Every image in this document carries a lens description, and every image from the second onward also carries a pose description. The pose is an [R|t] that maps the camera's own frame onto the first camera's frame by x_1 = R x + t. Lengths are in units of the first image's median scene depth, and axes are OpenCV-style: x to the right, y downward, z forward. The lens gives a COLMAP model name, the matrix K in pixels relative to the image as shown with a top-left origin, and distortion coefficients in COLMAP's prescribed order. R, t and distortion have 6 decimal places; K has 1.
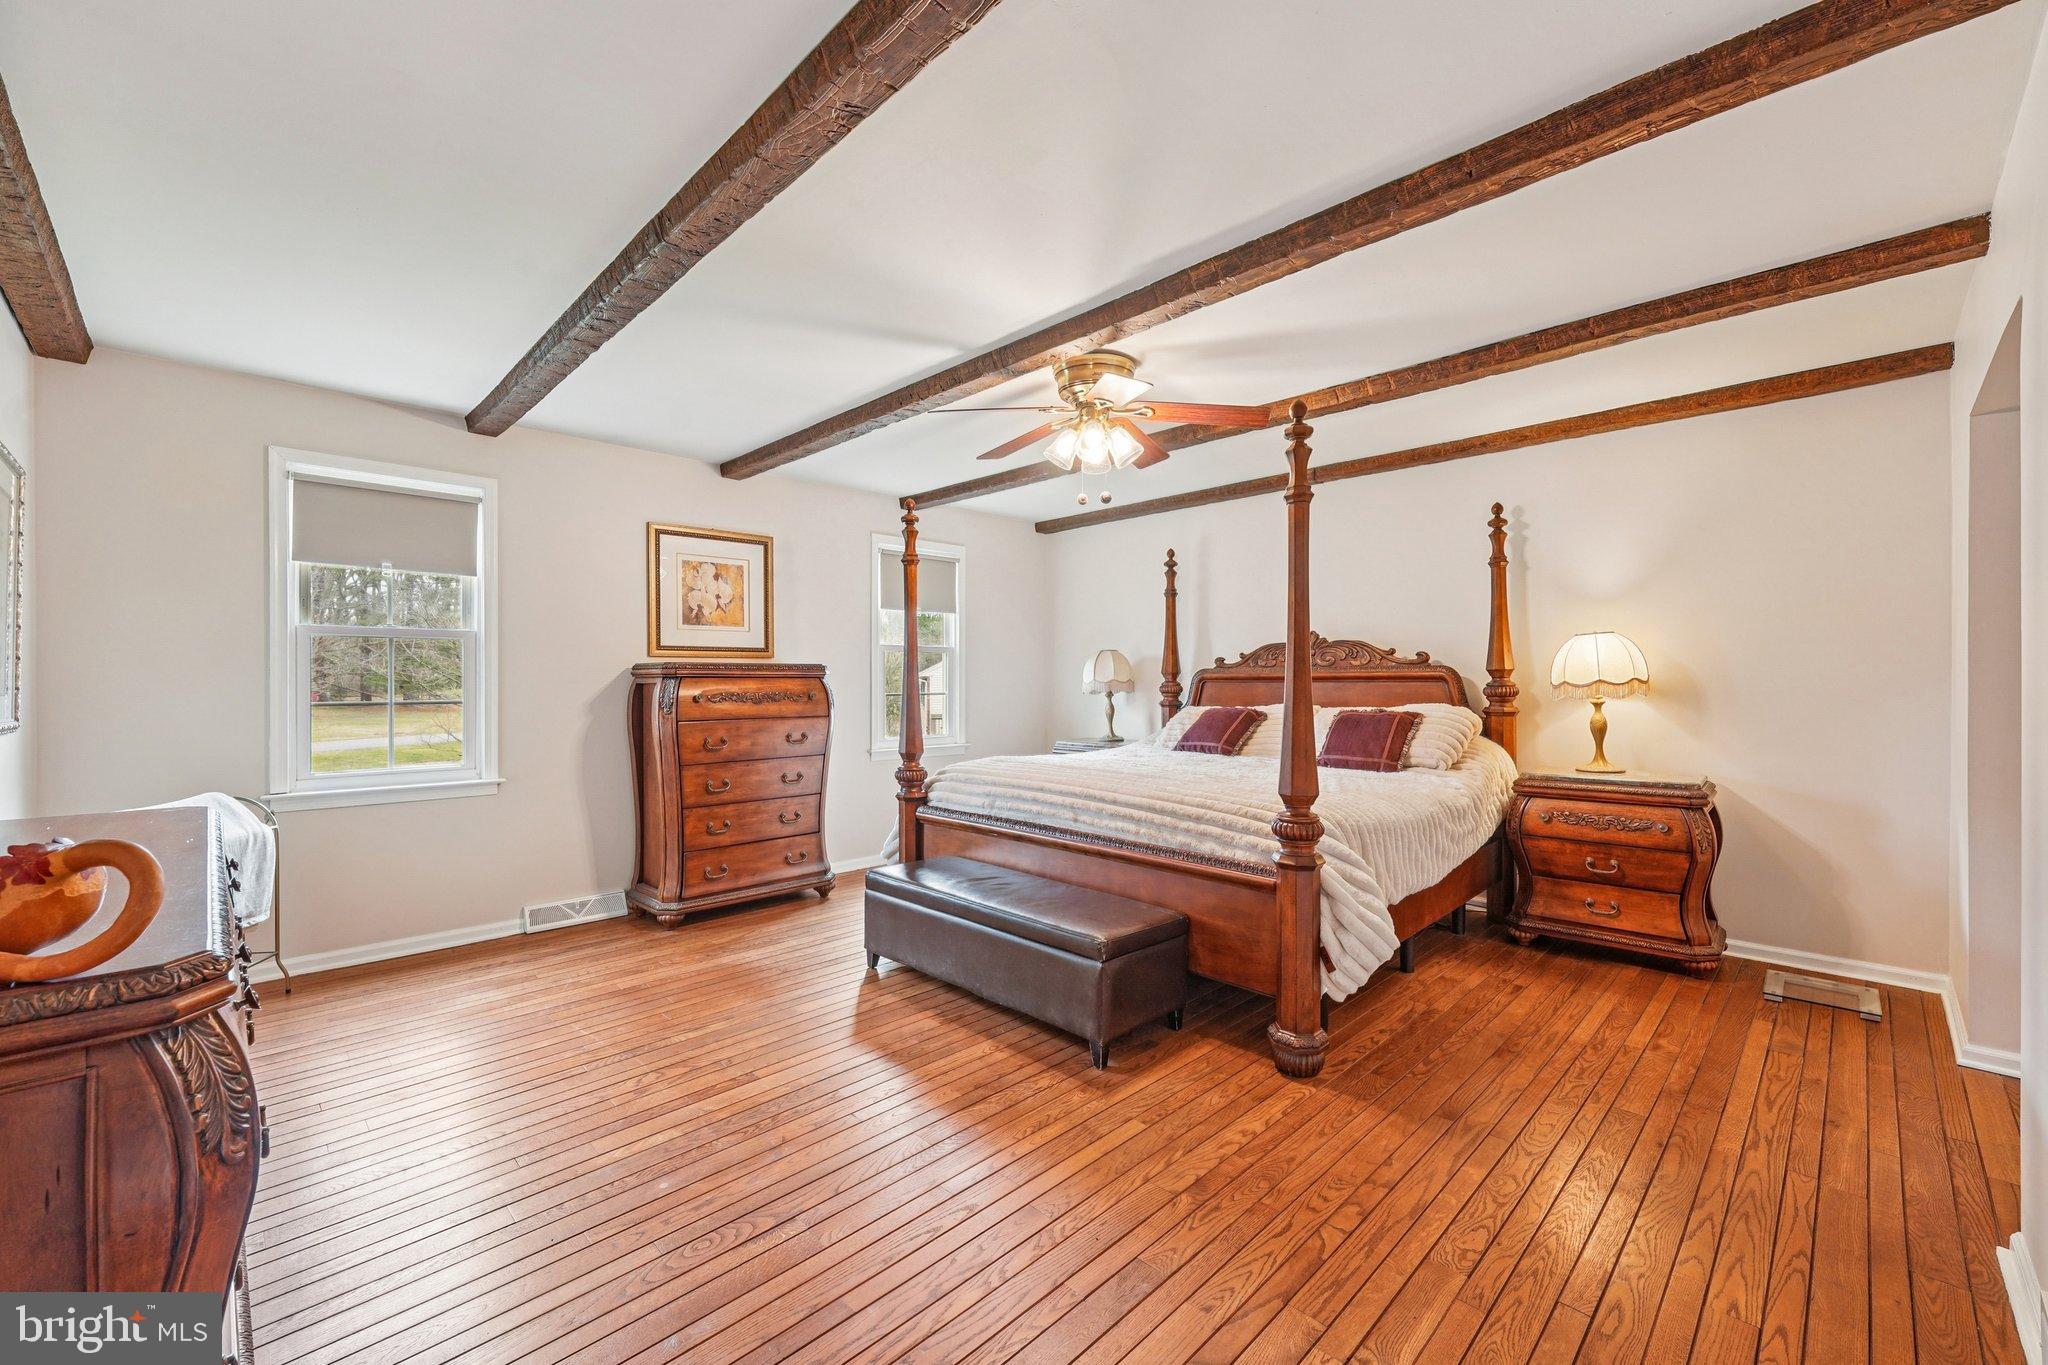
lens RADIAL K [[822.0, 0, 1028.2], [0, 822.0, 678.0], [0, 0, 1]] dist [0.001775, -0.000067]
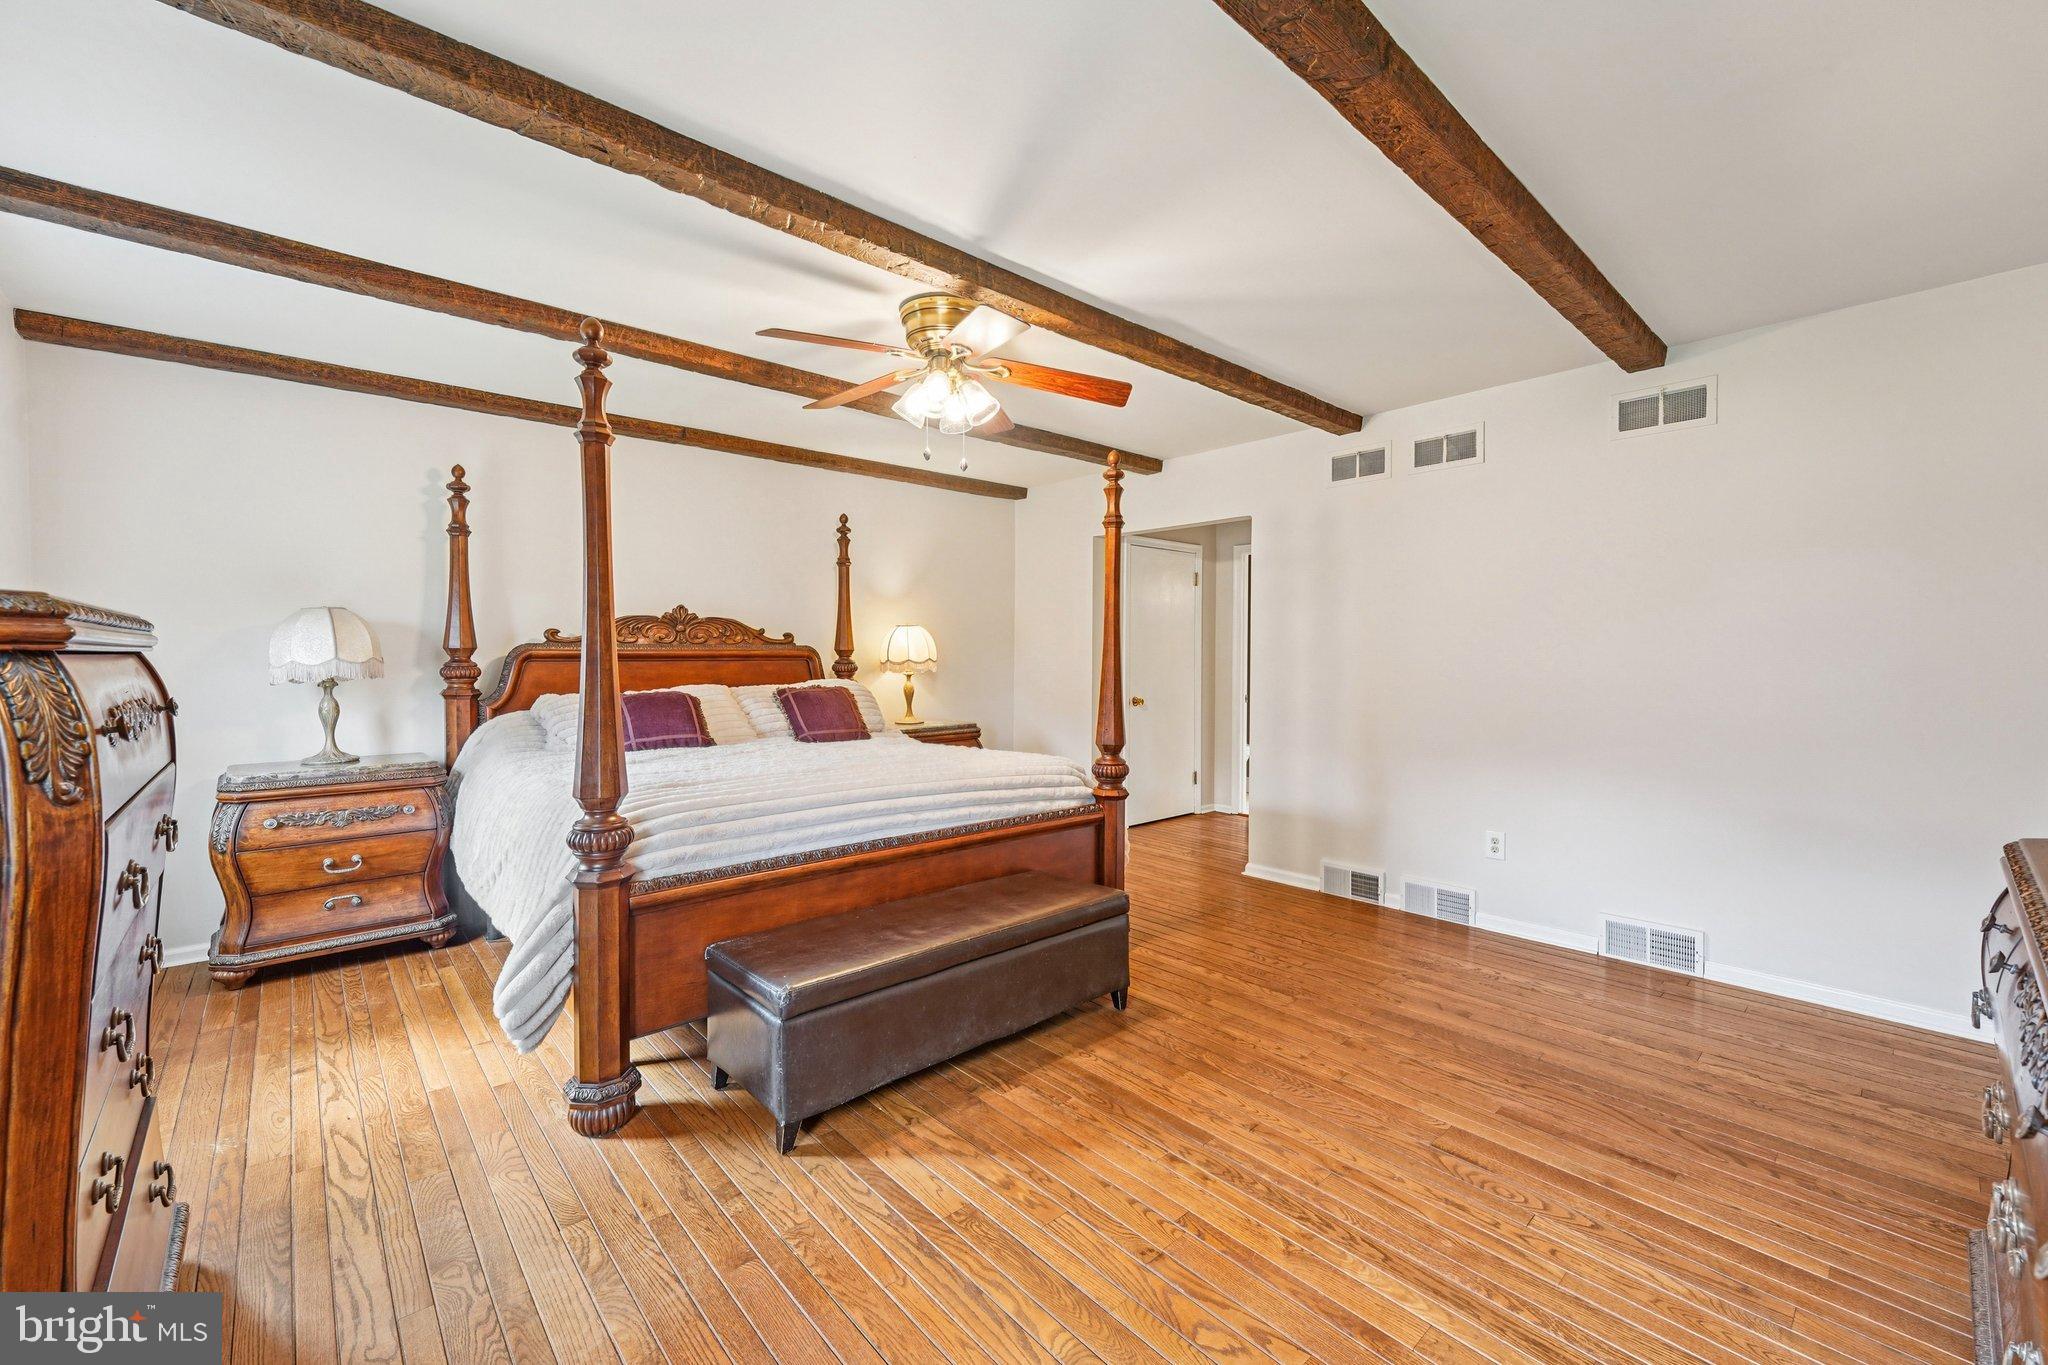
lens RADIAL K [[822.0, 0, 1042.9], [0, 822.0, 665.3], [0, 0, 1]] dist [0.001775, -0.000067]
pose [[0.039945, -0.008288, 0.999167, -0.580440], [-0.000987, 0.999965, 0.008334, 0.001022], [-0.999201, -0.001320, 0.039936, 0.605550]]
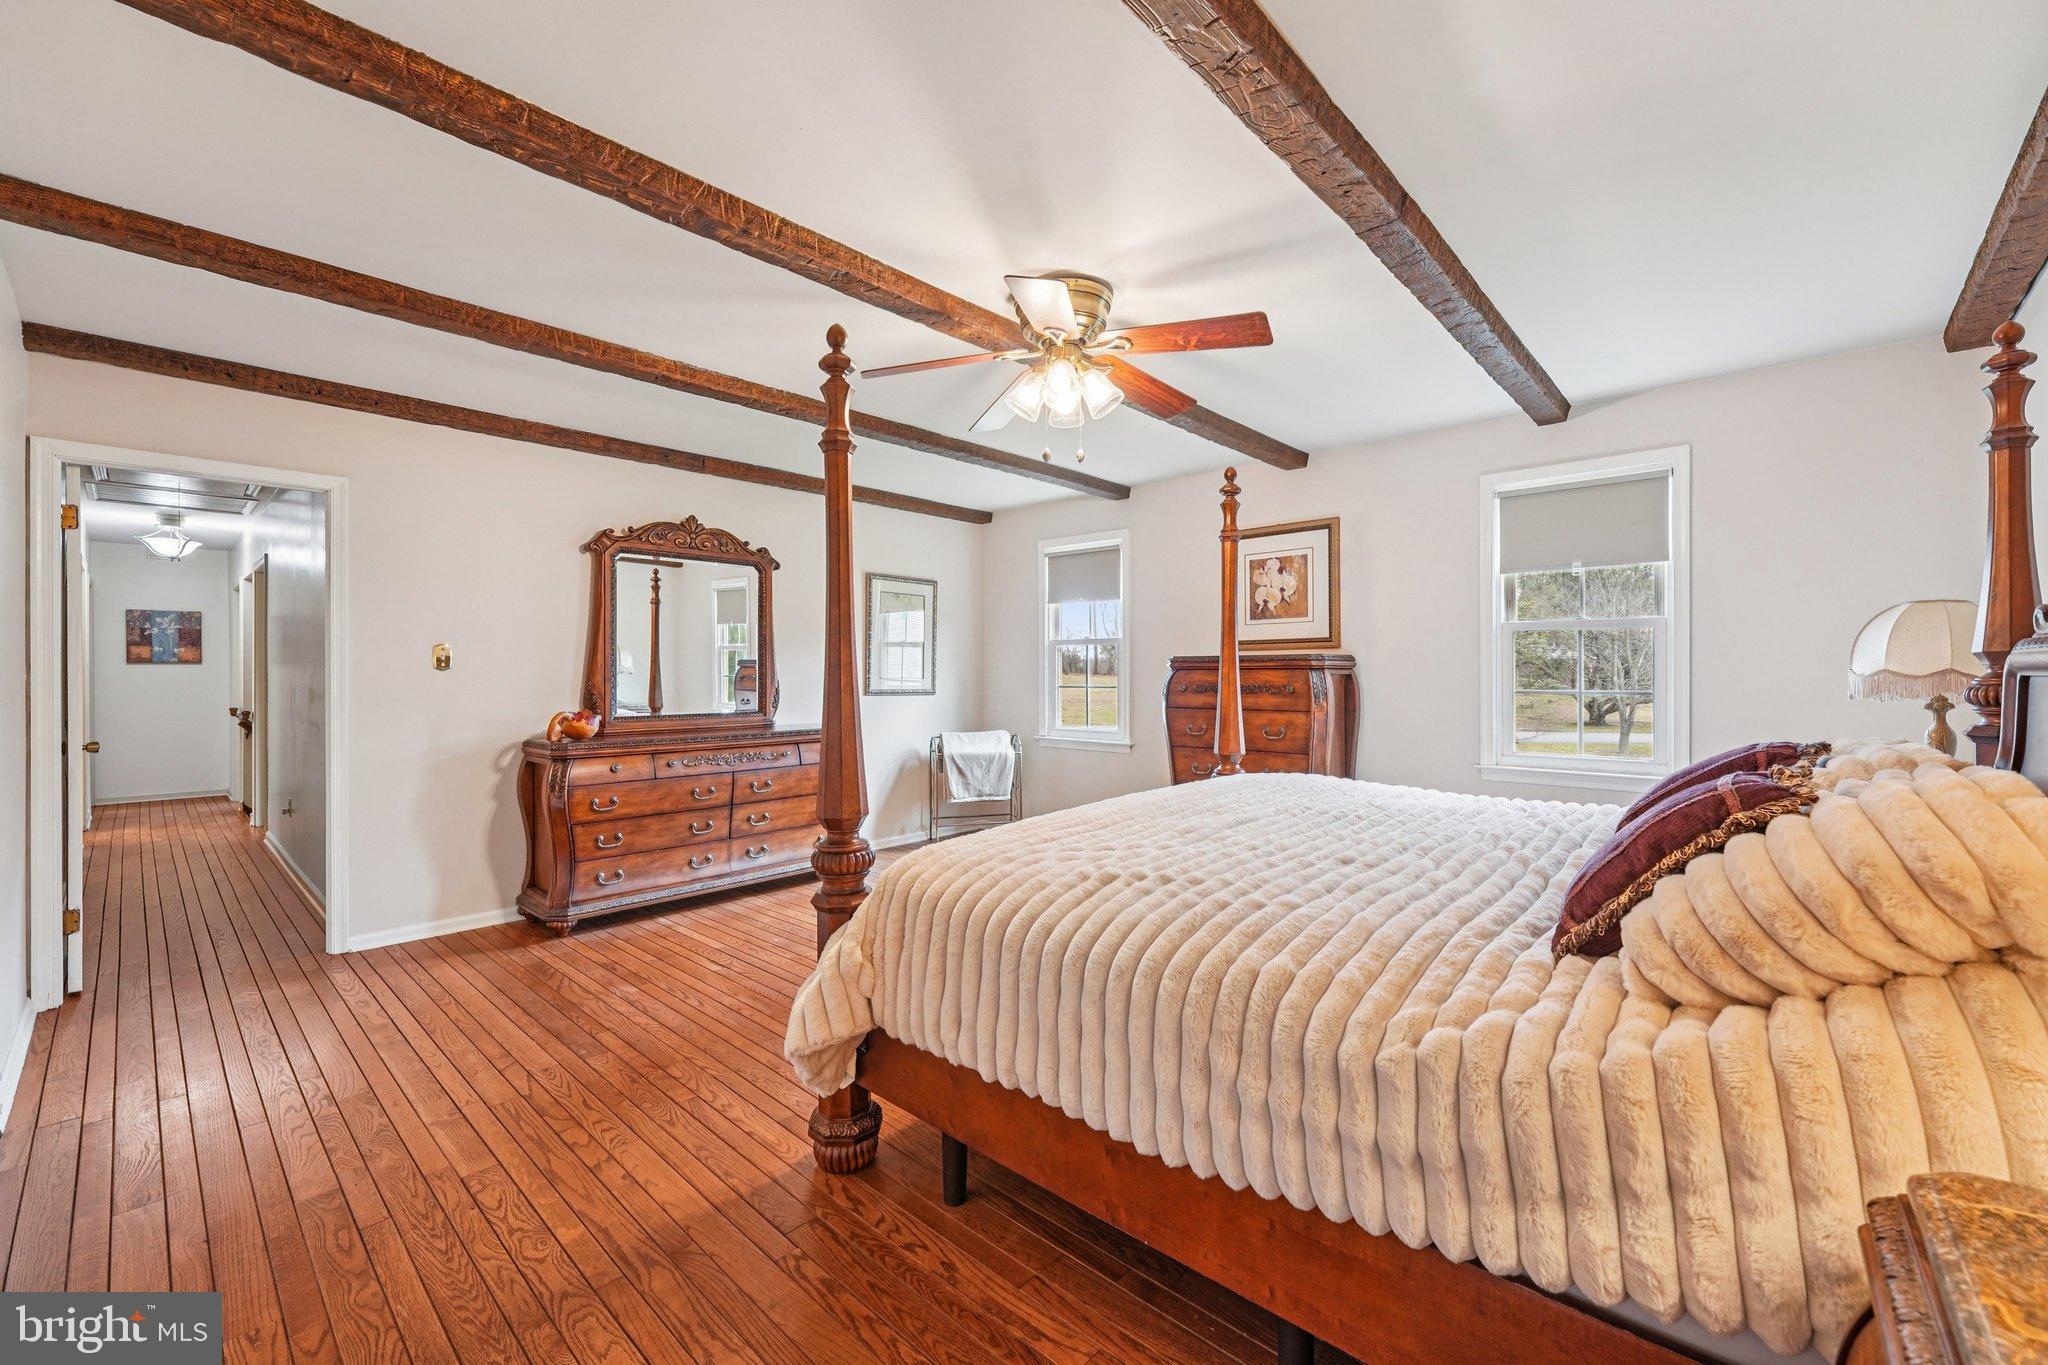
lens RADIAL K [[822.0, 0, 1008.1], [0, 822.0, 674.0], [0, 0, 1]] dist [0.001775, -0.000067]
pose [[0.031532, 0.003488, -0.999497, 0.645549], [-0.002670, 0.999991, 0.003406, 0.002558], [0.999499, 0.002561, 0.031541, 0.648695]]
